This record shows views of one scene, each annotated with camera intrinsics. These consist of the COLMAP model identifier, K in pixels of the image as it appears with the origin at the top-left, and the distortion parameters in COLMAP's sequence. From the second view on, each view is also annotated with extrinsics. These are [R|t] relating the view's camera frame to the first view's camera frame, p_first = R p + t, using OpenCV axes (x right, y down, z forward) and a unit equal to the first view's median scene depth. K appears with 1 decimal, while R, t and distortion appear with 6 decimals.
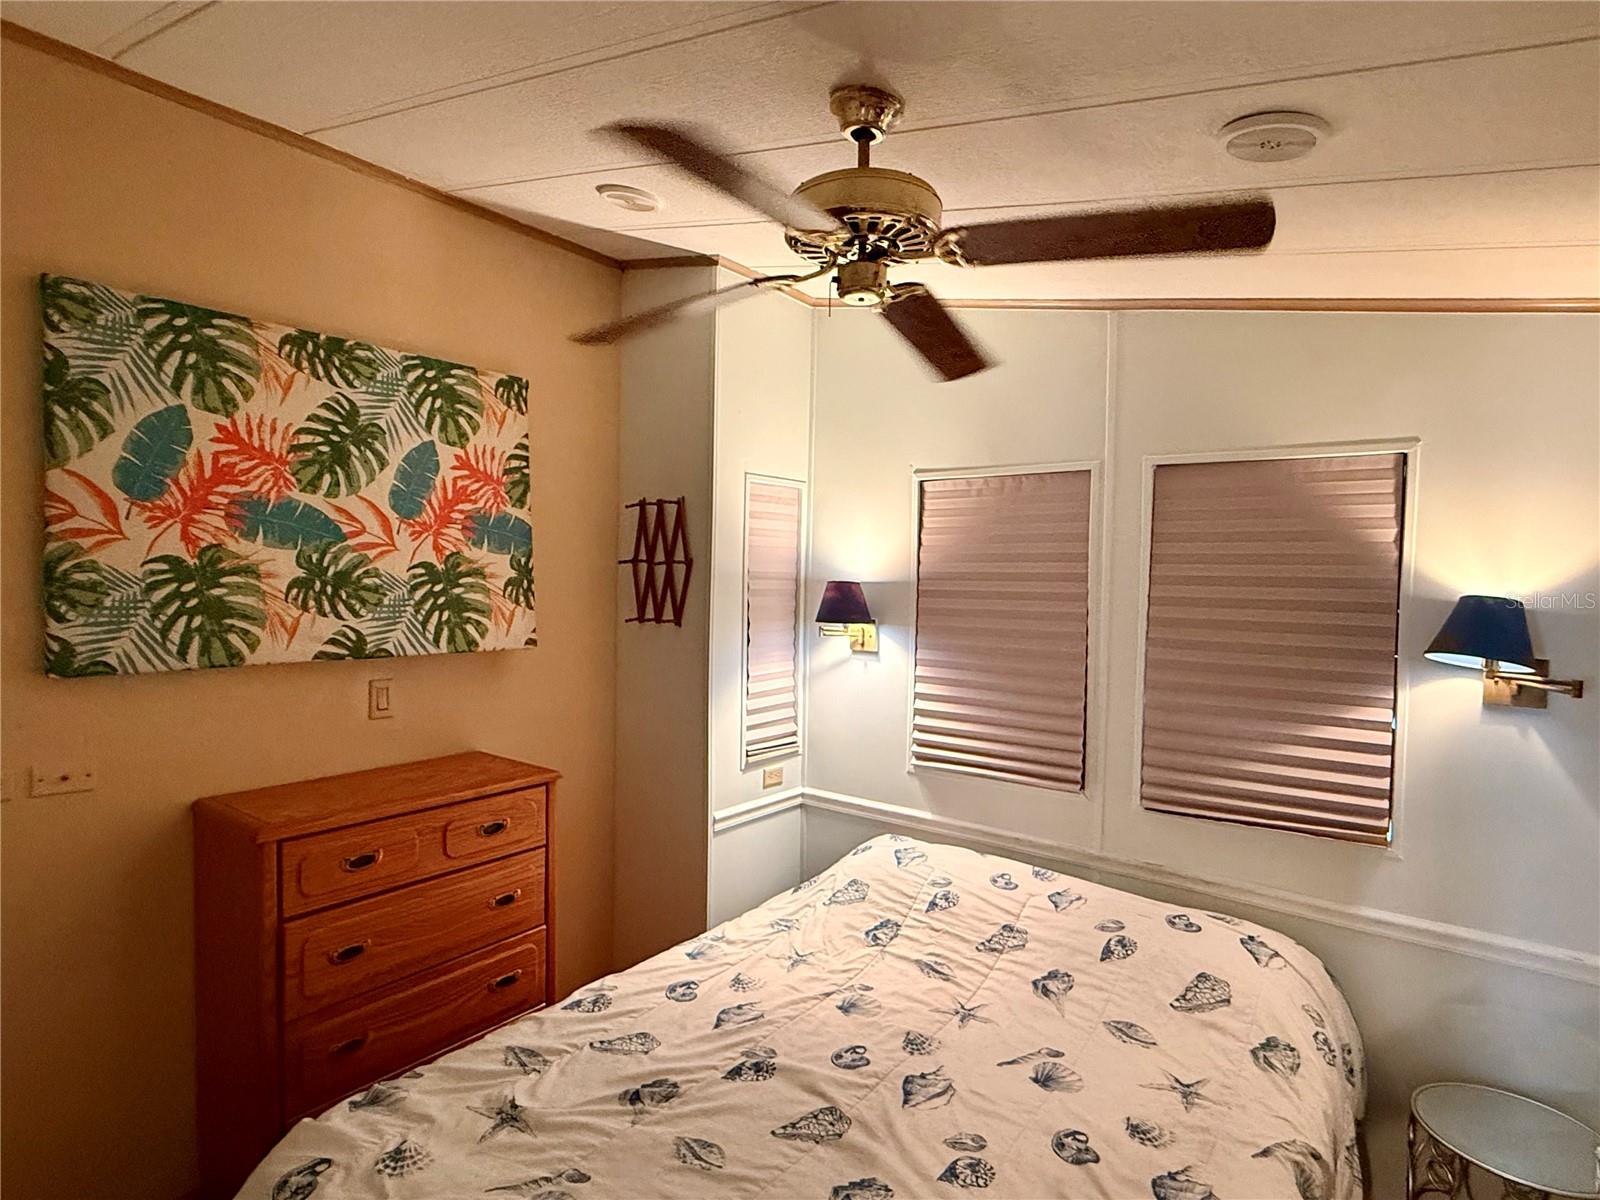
lens RADIAL K [[836.5, 0, 768.3], [0, 836.5, 600.6], [0, 0, 1]] dist [-0.003735, -0.000045]
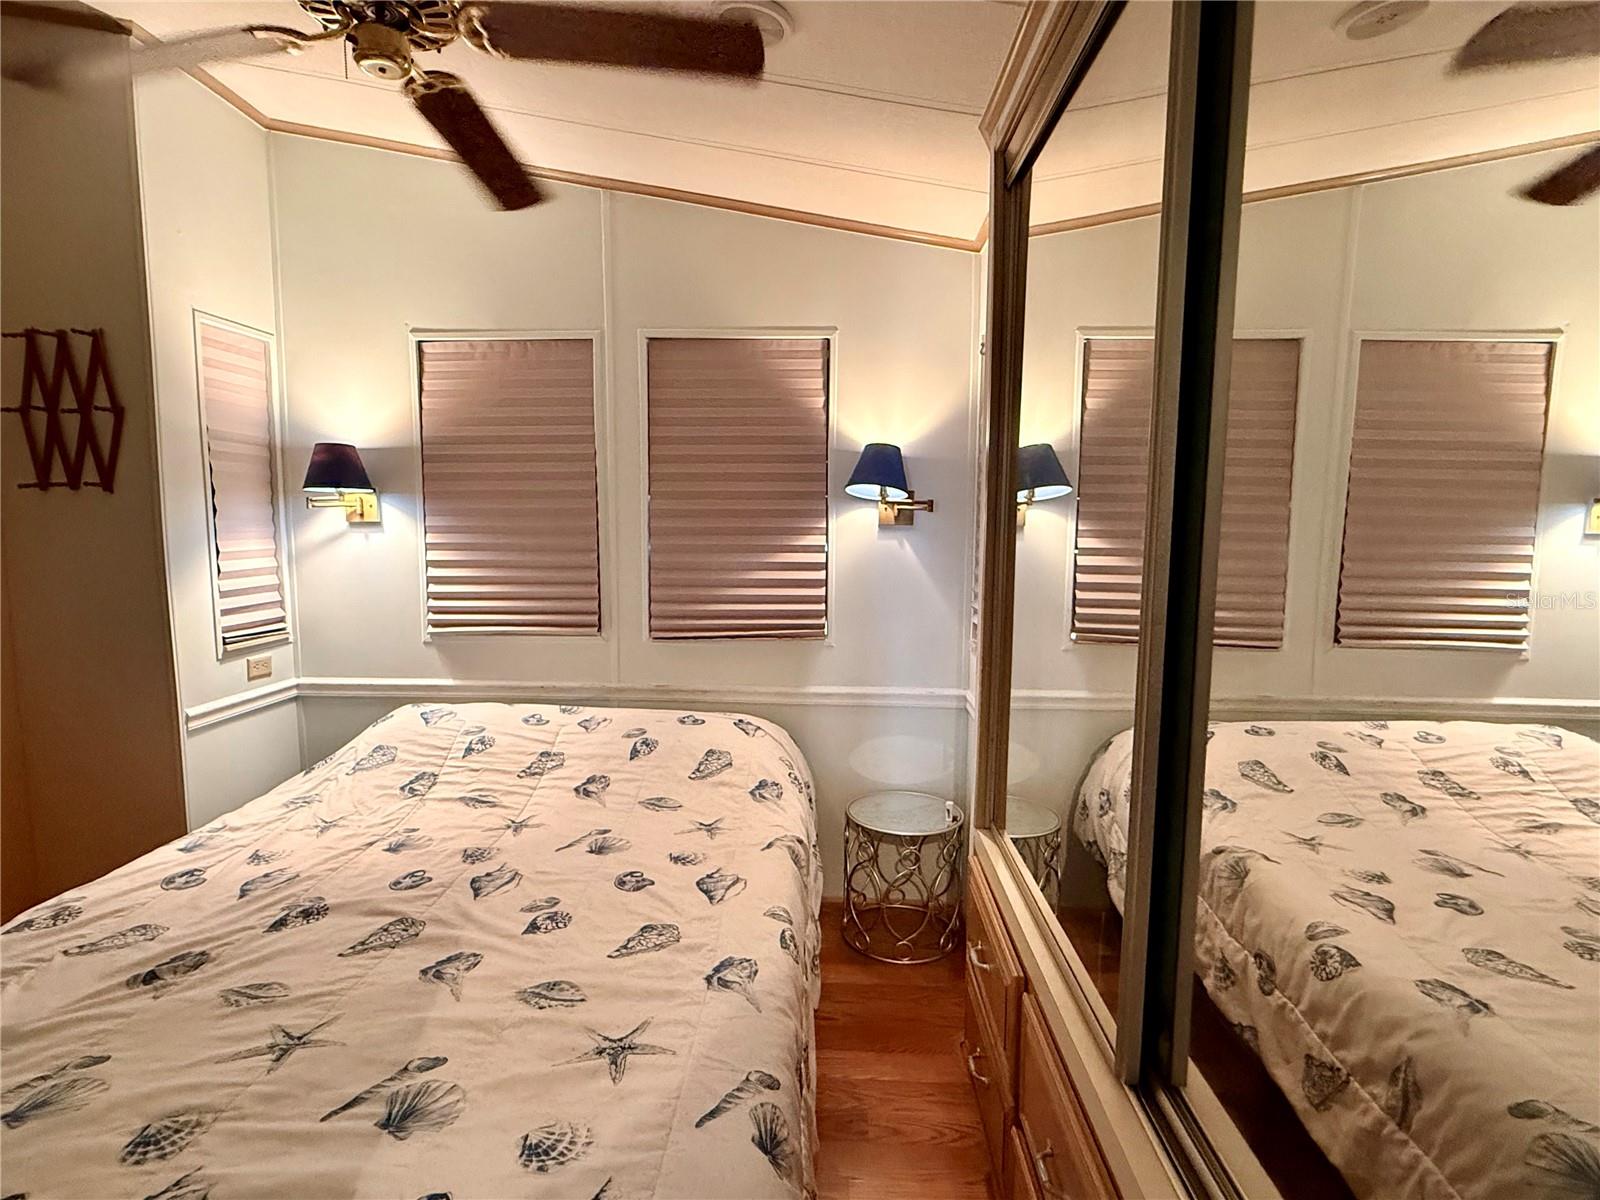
lens RADIAL K [[836.5, 0, 768.3], [0, 836.5, 600.6], [0, 0, 1]] dist [-0.003735, -0.000045]
pose [[0.816795, -0.065075, 0.573247, -0.080387], [0.023583, 0.996554, 0.079527, 0.121479], [-0.576446, -0.051438, 0.815514, -0.021650]]
